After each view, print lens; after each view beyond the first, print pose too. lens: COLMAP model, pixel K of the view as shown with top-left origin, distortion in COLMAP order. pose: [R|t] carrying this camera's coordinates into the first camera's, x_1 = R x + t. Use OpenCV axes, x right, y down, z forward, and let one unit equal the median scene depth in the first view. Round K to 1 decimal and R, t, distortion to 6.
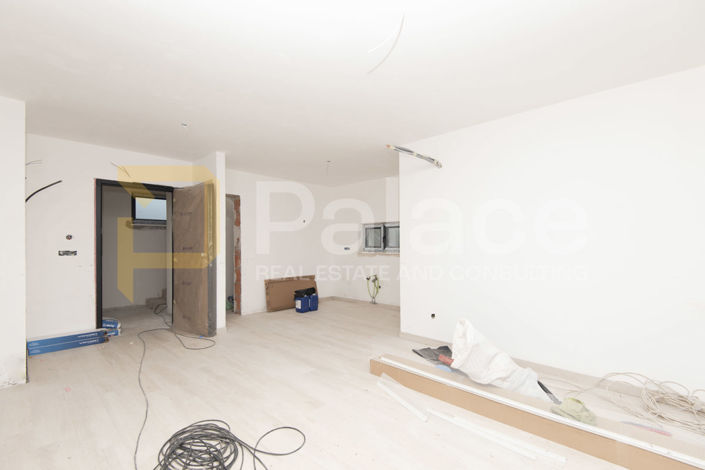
lens RADIAL K [[330.0, 0, 352.8], [0, 330.0, 238.2], [0, 0, 1]] dist [0.002093, -0.007891]
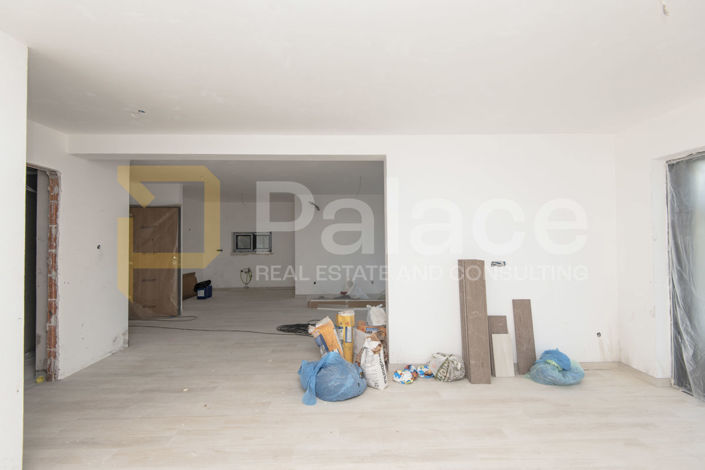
lens RADIAL K [[330.0, 0, 352.7], [0, 330.0, 234.2], [0, 0, 1]] dist [0.002093, -0.007891]
pose [[0.723232, 0.003635, 0.690595, -0.600748], [-0.000843, 0.999990, -0.004381, -0.030906], [-0.690605, 0.002586, 0.723228, -0.363864]]
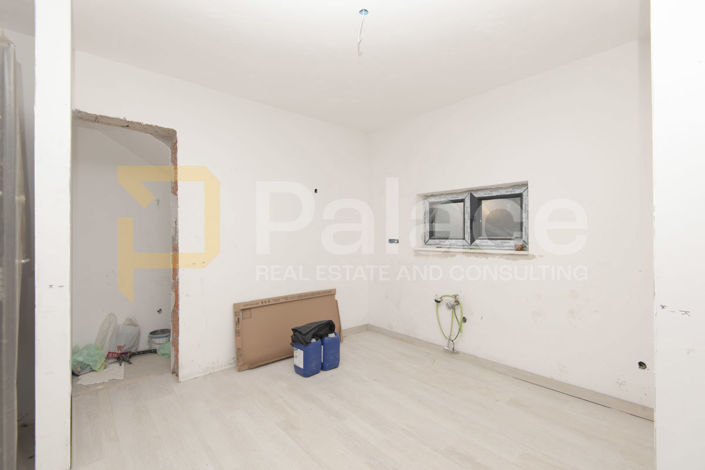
lens RADIAL K [[330.0, 0, 351.8], [0, 330.0, 231.8], [0, 0, 1]] dist [0.002093, -0.007891]
pose [[0.995936, -0.000236, -0.090066, -0.041394], [0.001210, 0.999941, 0.010765, 0.011249], [0.090058, -0.010830, 0.995878, 0.494783]]
